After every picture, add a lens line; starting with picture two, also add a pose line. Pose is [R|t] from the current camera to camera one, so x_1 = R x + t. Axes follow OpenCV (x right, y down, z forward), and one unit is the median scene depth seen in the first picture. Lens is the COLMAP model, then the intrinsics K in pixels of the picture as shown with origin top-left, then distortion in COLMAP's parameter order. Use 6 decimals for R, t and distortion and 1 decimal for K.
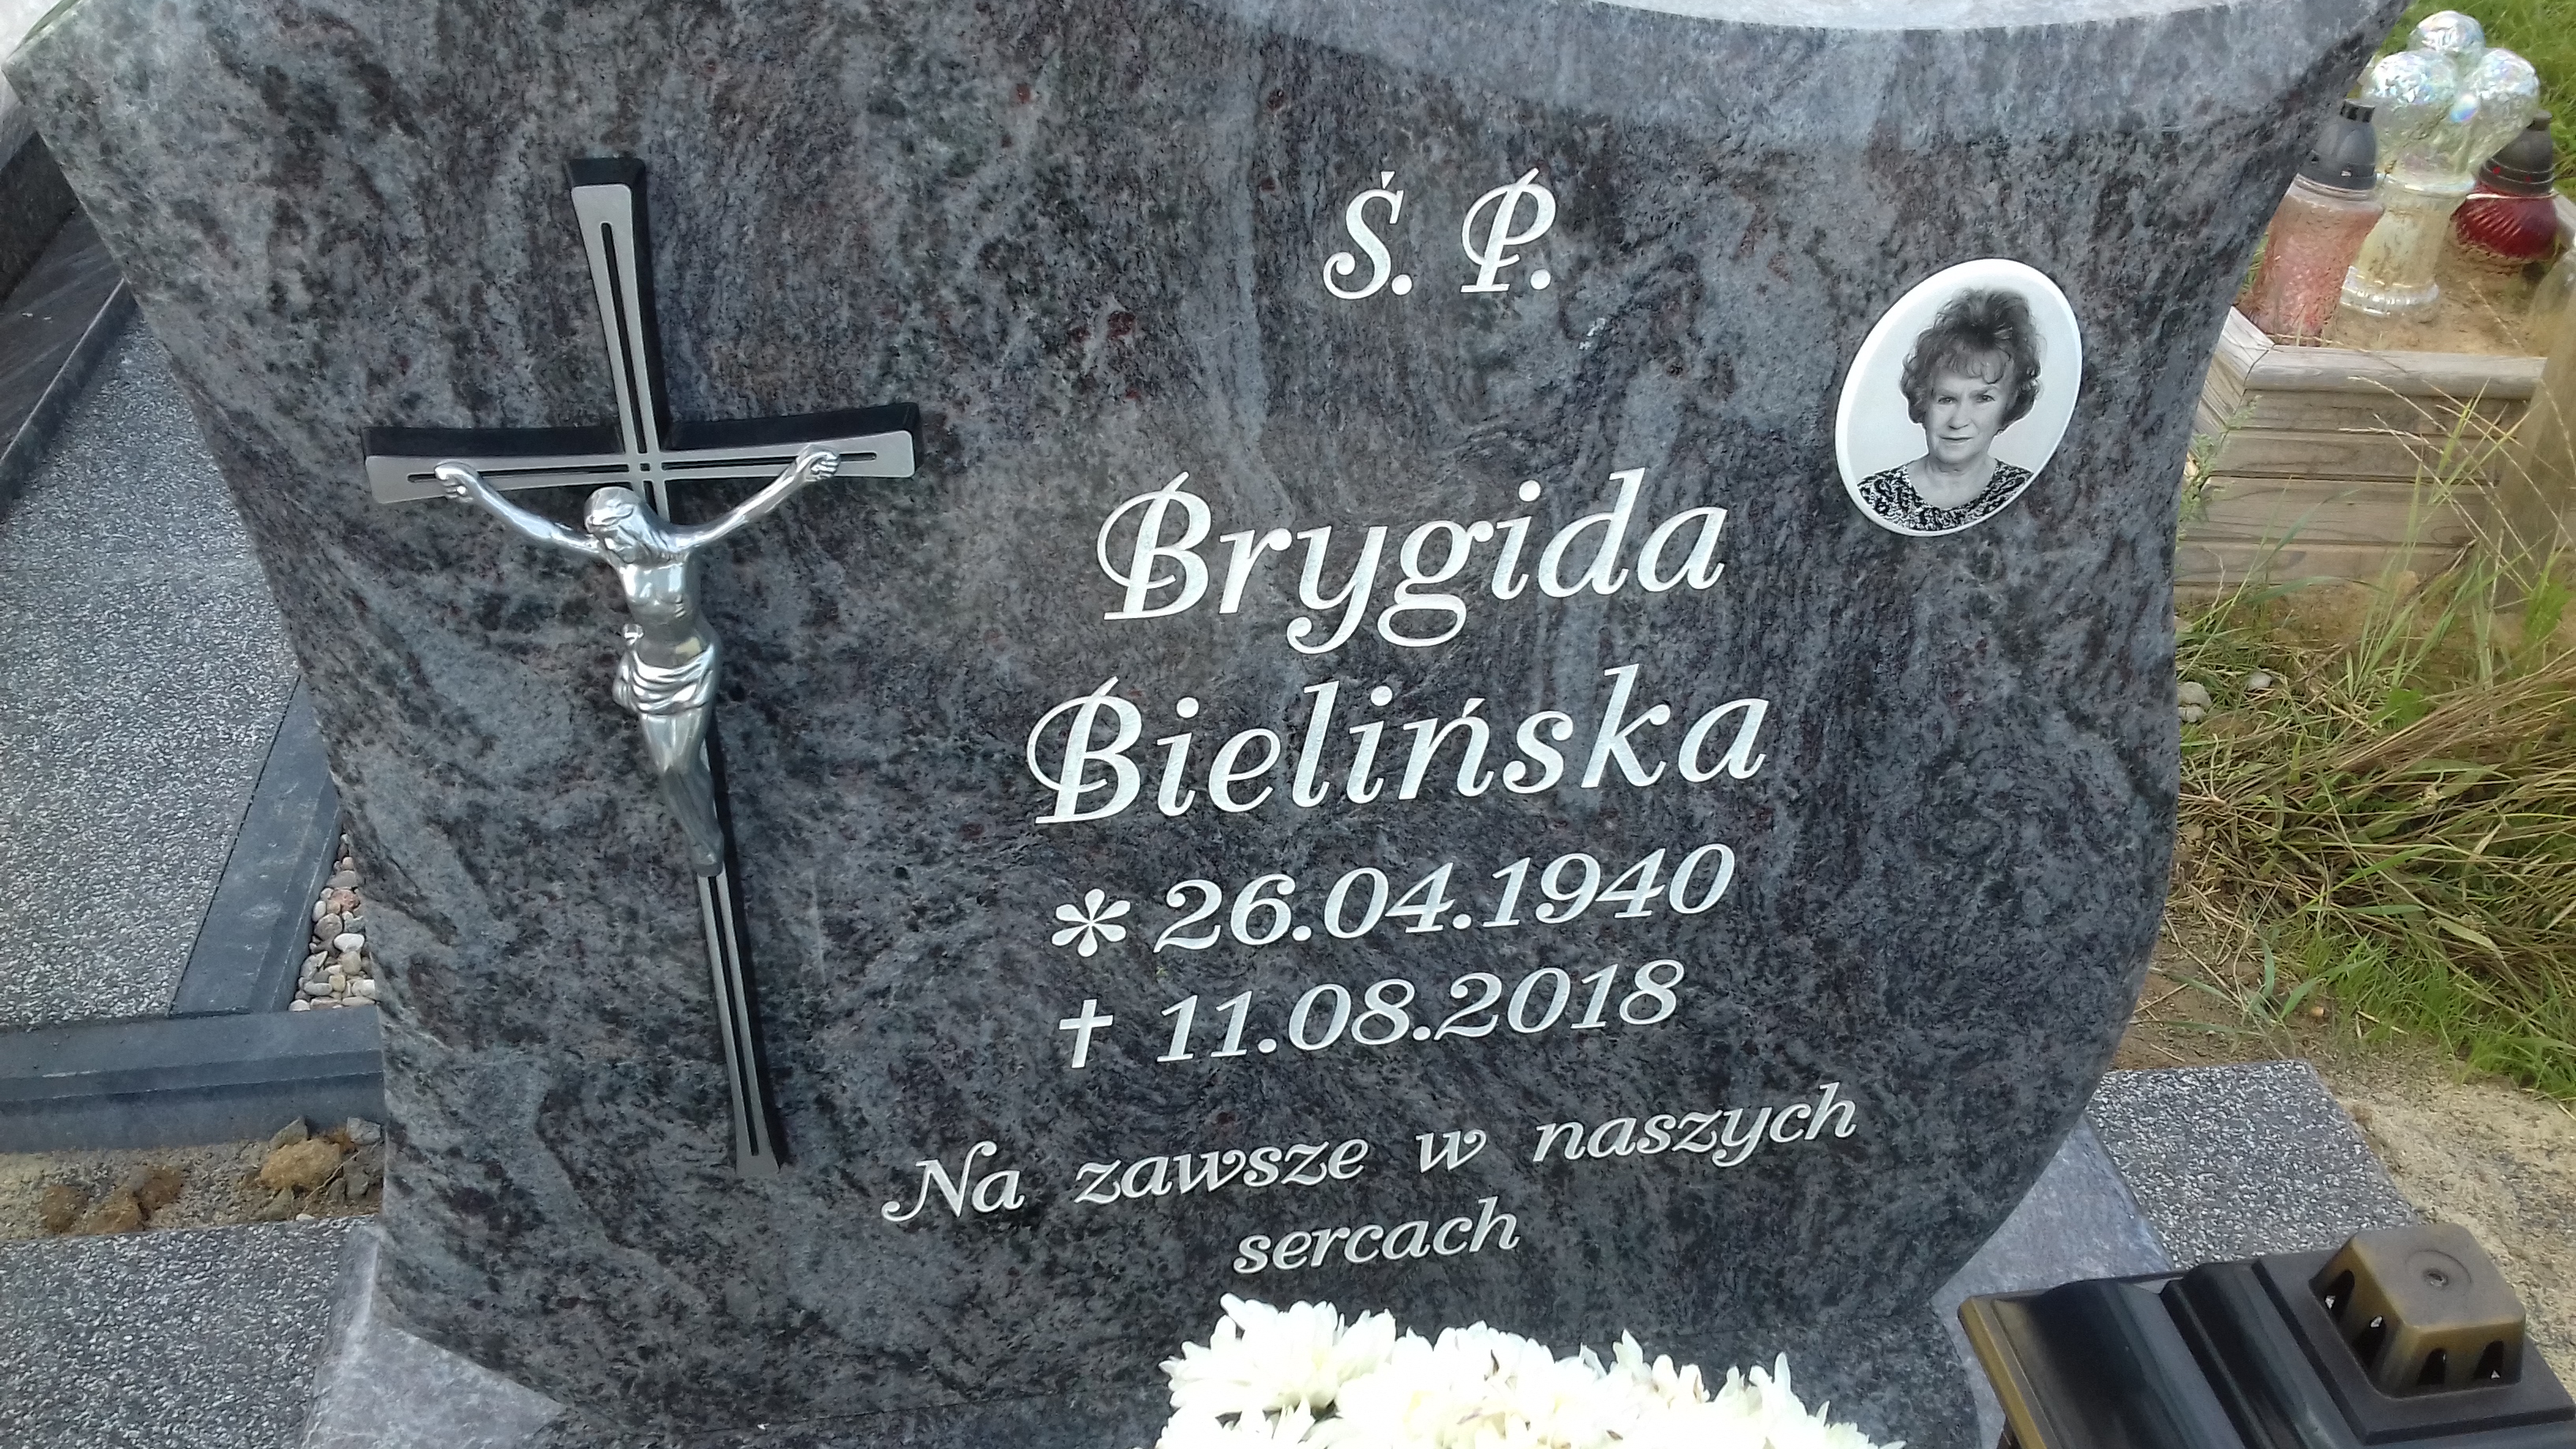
lens RADIAL K [[2345.3, 0, 1289.2], [0, 2345.3, 733.5], [0, 0, 1]] dist [0.095214, -0.200221]
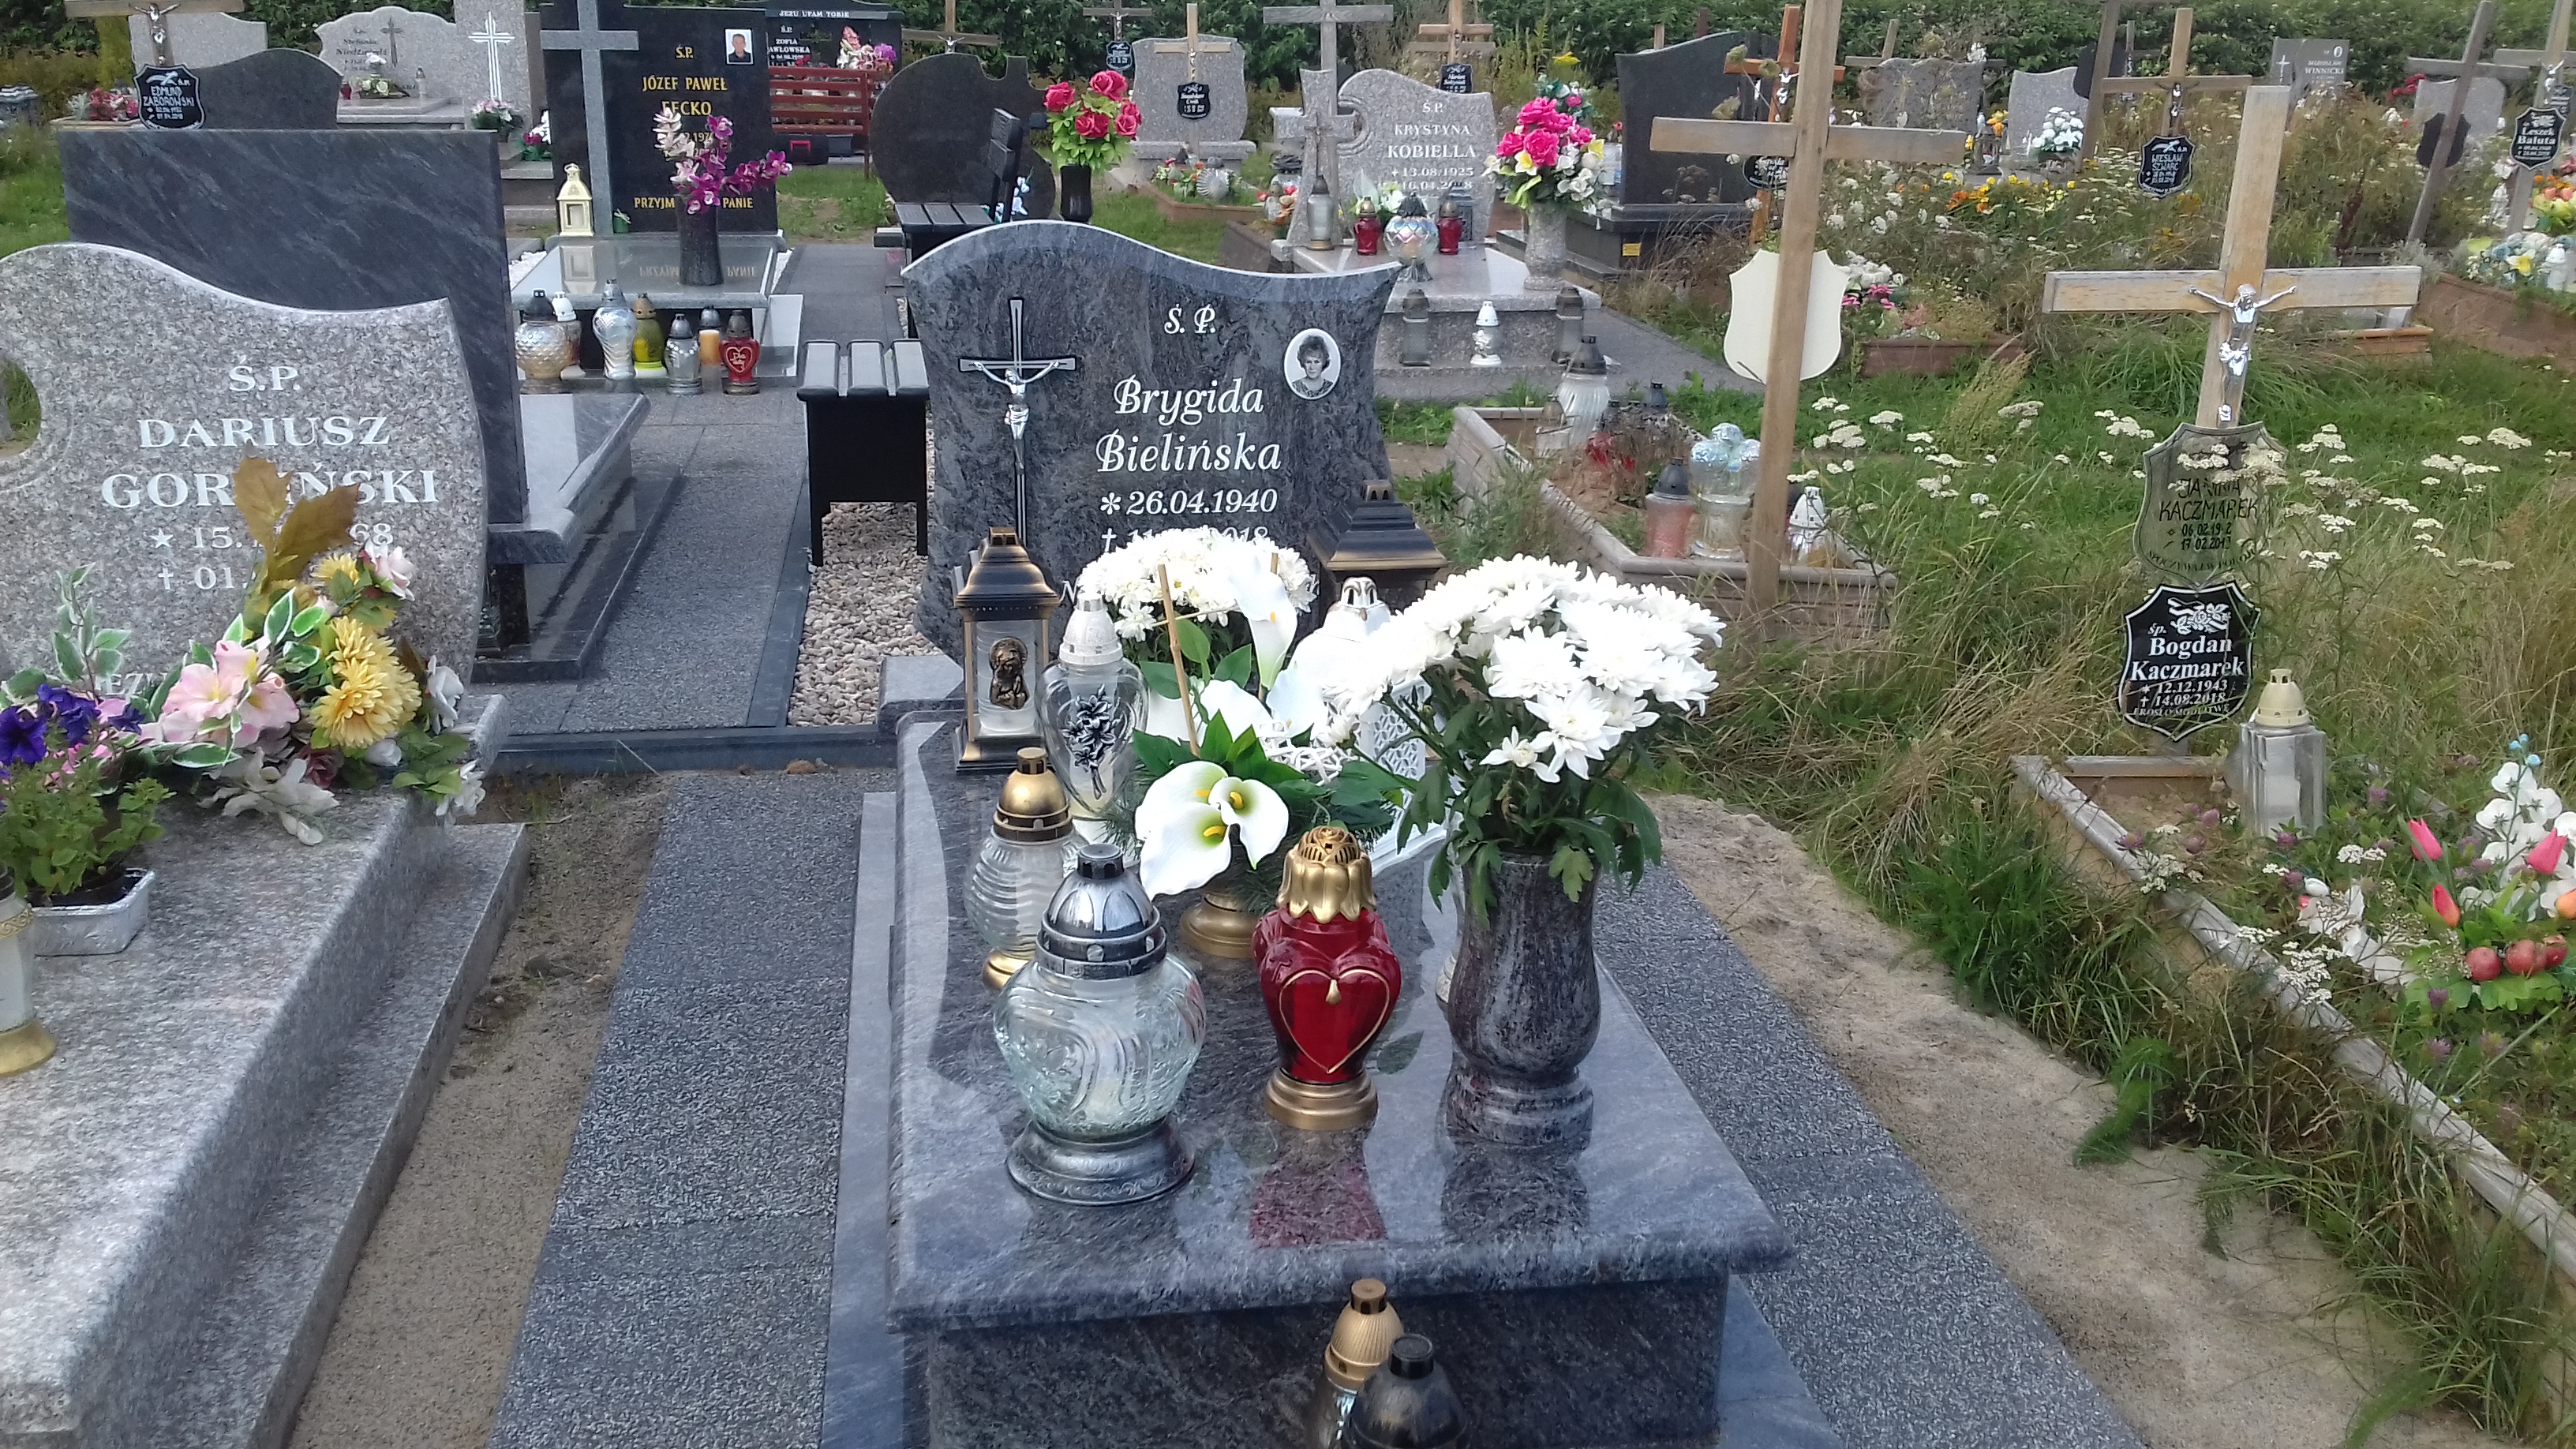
lens RADIAL K [[2345.3, 0, 1289.2], [0, 2345.3, 733.5], [0, 0, 1]] dist [0.095214, -0.200221]
pose [[0.999871, -0.009088, 0.013237, 0.174404], [0.012506, 0.957831, -0.287059, 1.735831], [-0.010070, 0.287187, 0.957822, -2.922272]]
